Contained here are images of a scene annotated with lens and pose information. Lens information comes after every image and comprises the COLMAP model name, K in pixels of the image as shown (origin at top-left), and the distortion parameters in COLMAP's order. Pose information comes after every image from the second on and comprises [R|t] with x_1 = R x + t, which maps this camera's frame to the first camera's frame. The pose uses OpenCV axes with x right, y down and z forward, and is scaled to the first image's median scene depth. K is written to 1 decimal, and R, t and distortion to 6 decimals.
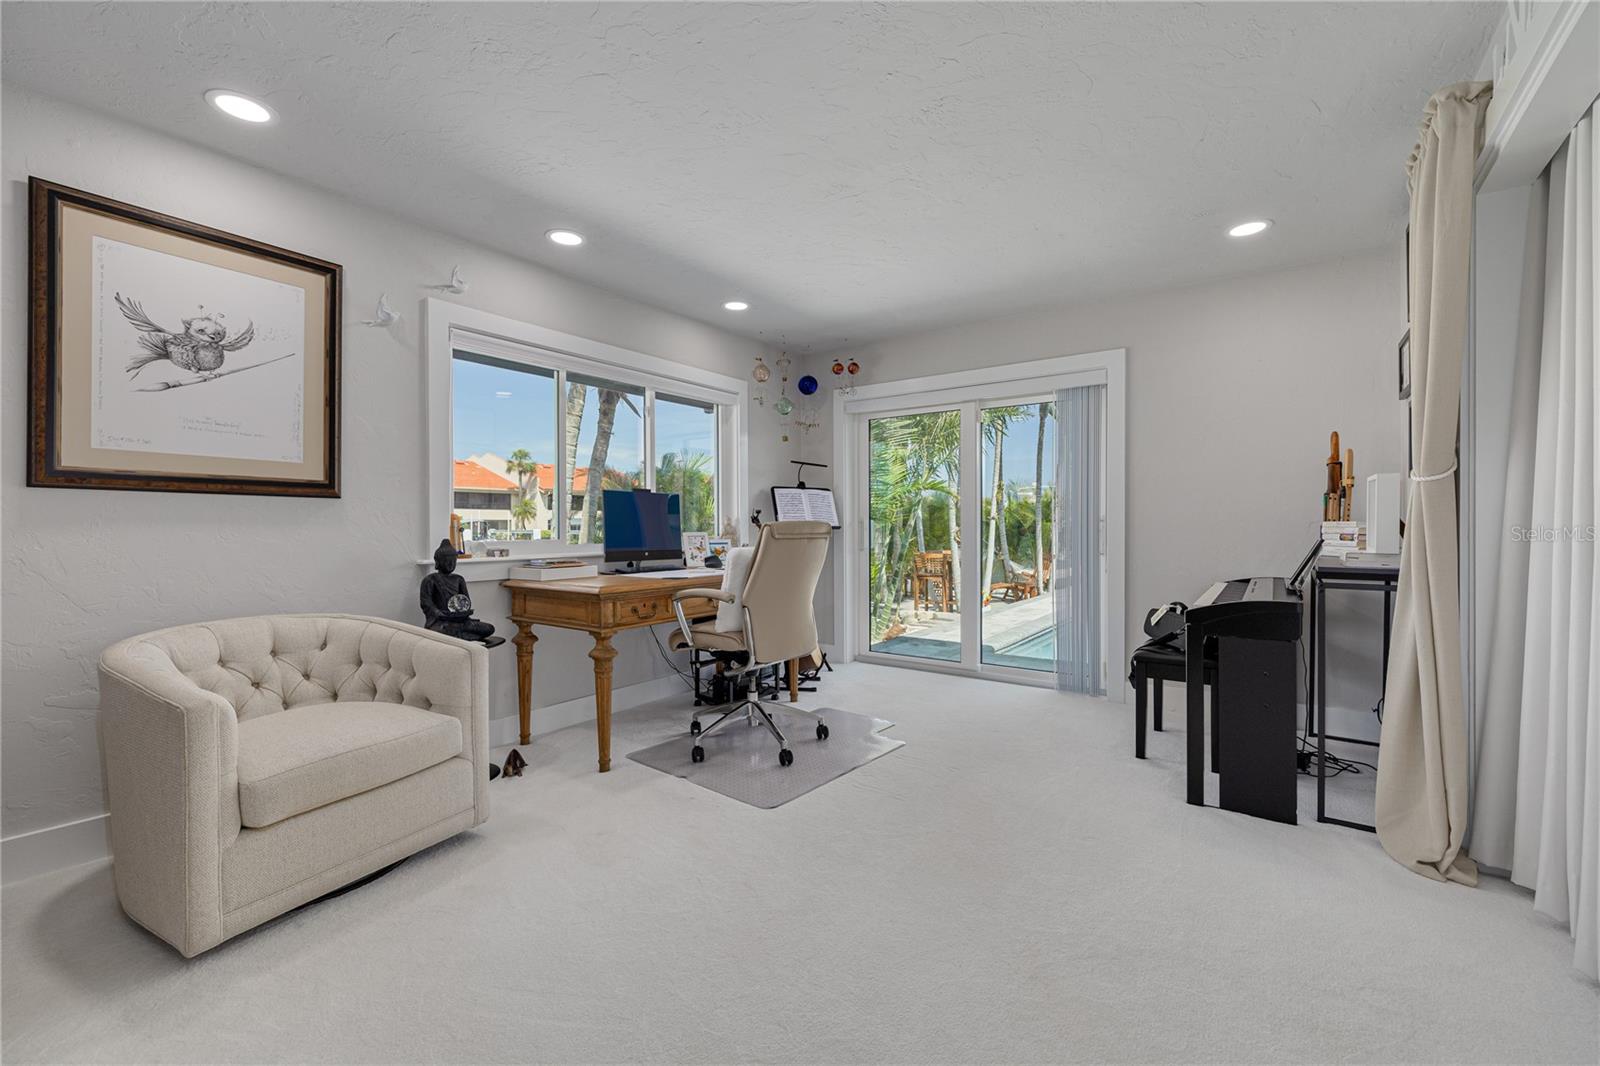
lens RADIAL K [[667.2, 0, 802.7], [0, 667.2, 531.1], [0, 0, 1]] dist [0.000927, 0.000318]
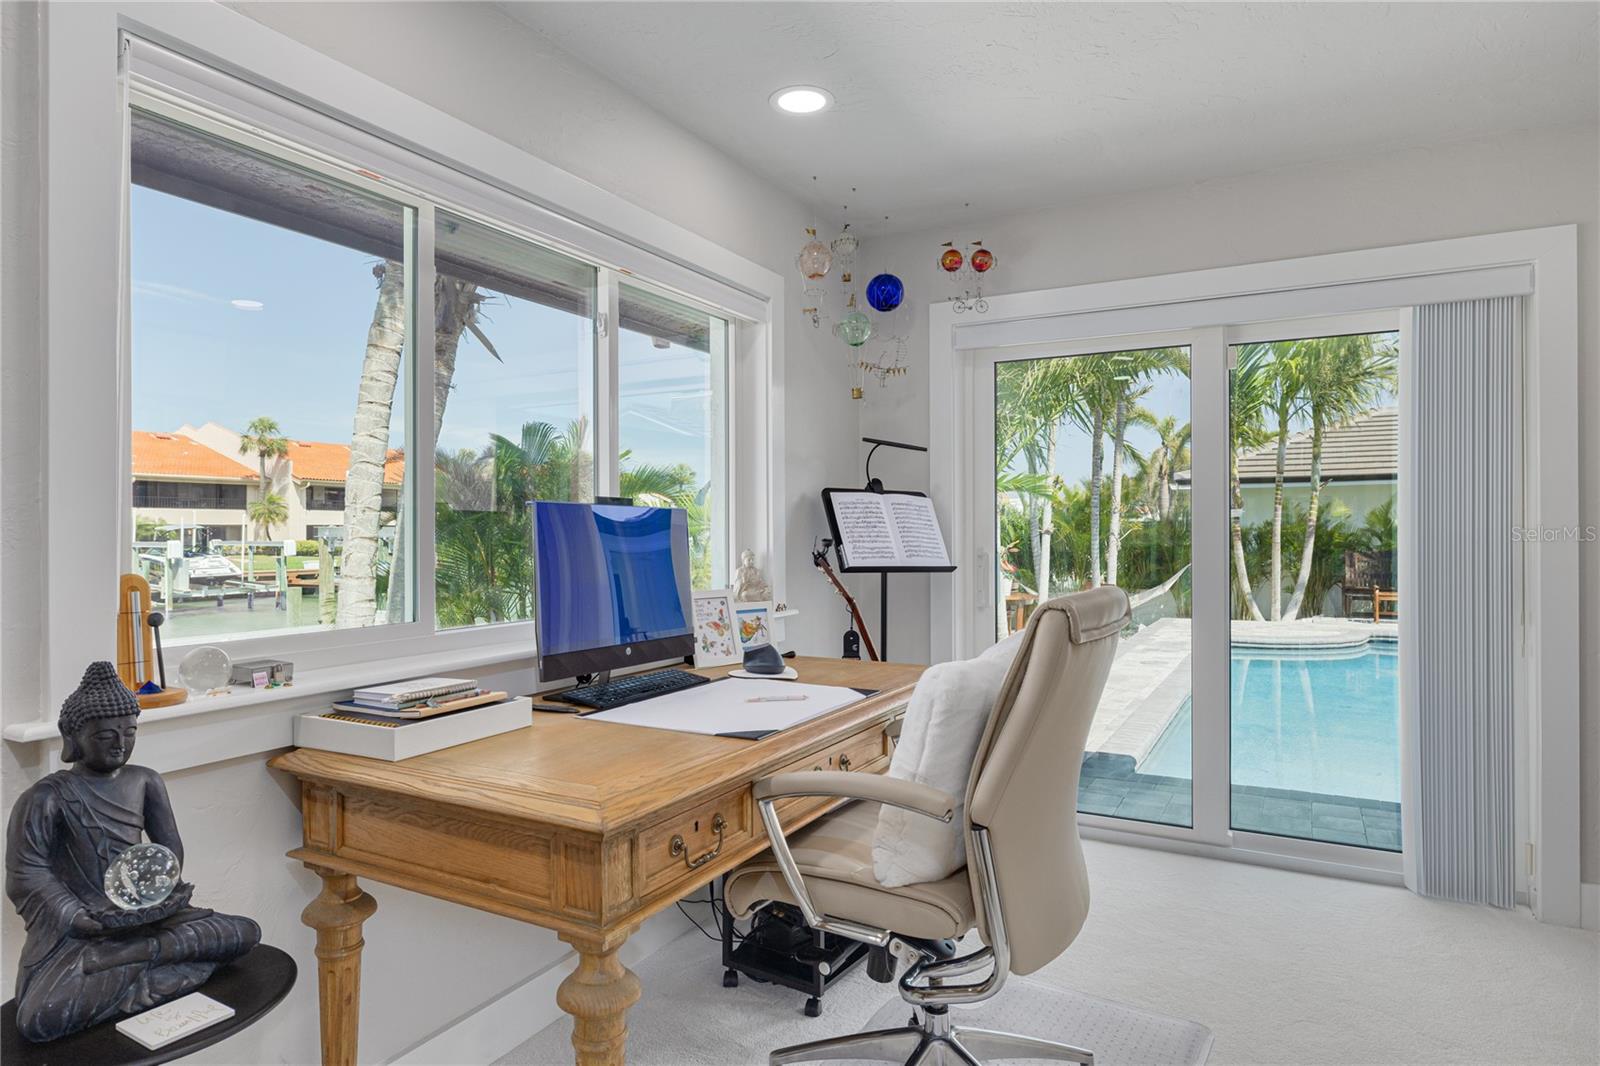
lens RADIAL K [[919.5, 0, 798.6], [0, 919.5, 530.0], [0, 0, 1]] dist [-0.005075, -0.000790]
pose [[0.991415, -0.000352, 0.130750, -0.157365], [0.001486, 0.999962, -0.008575, -0.029381], [-0.130742, 0.008695, 0.991378, 0.314987]]
